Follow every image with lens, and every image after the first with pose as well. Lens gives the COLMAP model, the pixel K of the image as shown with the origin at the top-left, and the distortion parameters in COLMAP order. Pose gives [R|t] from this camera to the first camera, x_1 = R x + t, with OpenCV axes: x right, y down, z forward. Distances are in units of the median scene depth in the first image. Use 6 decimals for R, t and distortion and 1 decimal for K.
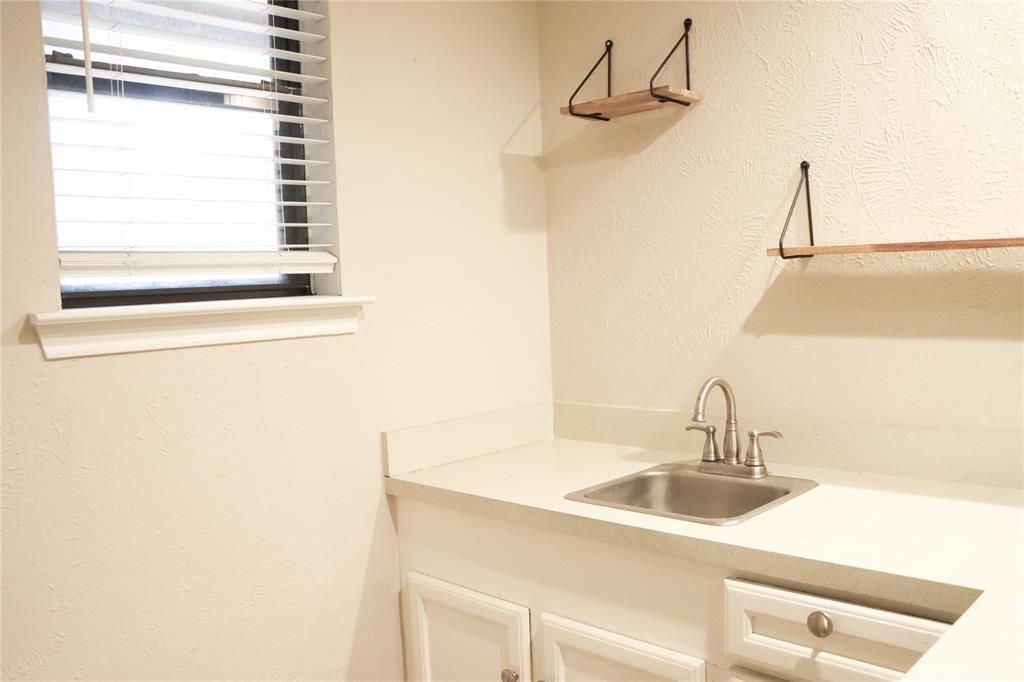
lens RADIAL K [[861.8, 0, 512.3], [0, 861.8, 340.9], [0, 0, 1]] dist [-0.145586, 0.091320]
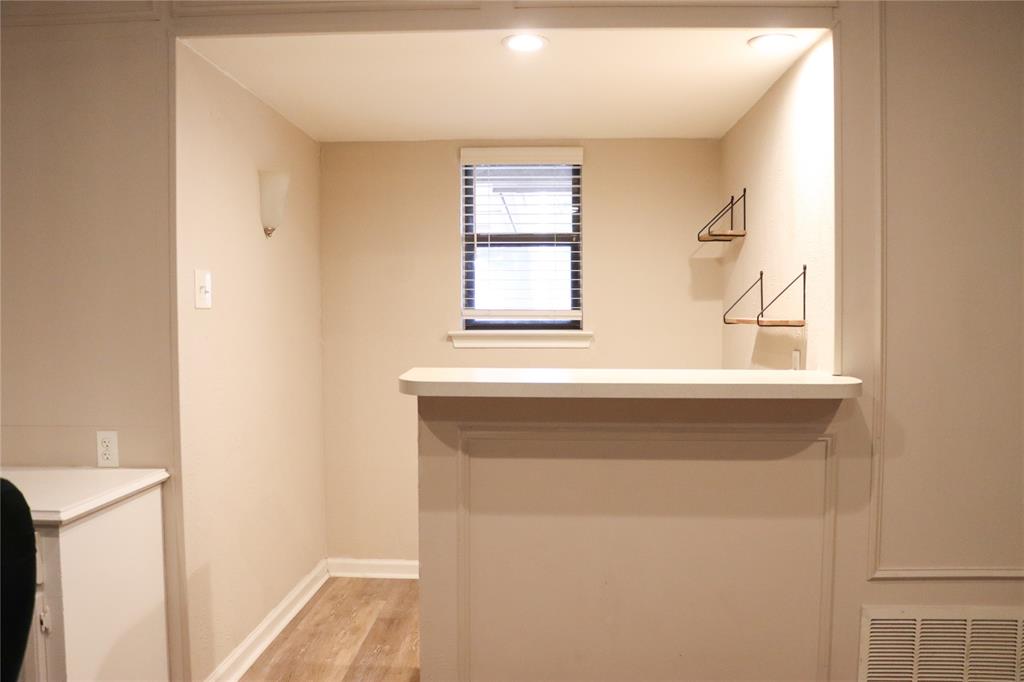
lens RADIAL K [[861.8, 0, 511.6], [0, 861.8, 339.6], [0, 0, 1]] dist [-0.145586, 0.091320]
pose [[0.521818, 0.081108, -0.849192, 1.638000], [-0.065398, 0.996344, 0.054977, -0.142136], [0.850546, 0.026848, 0.525215, -0.364553]]
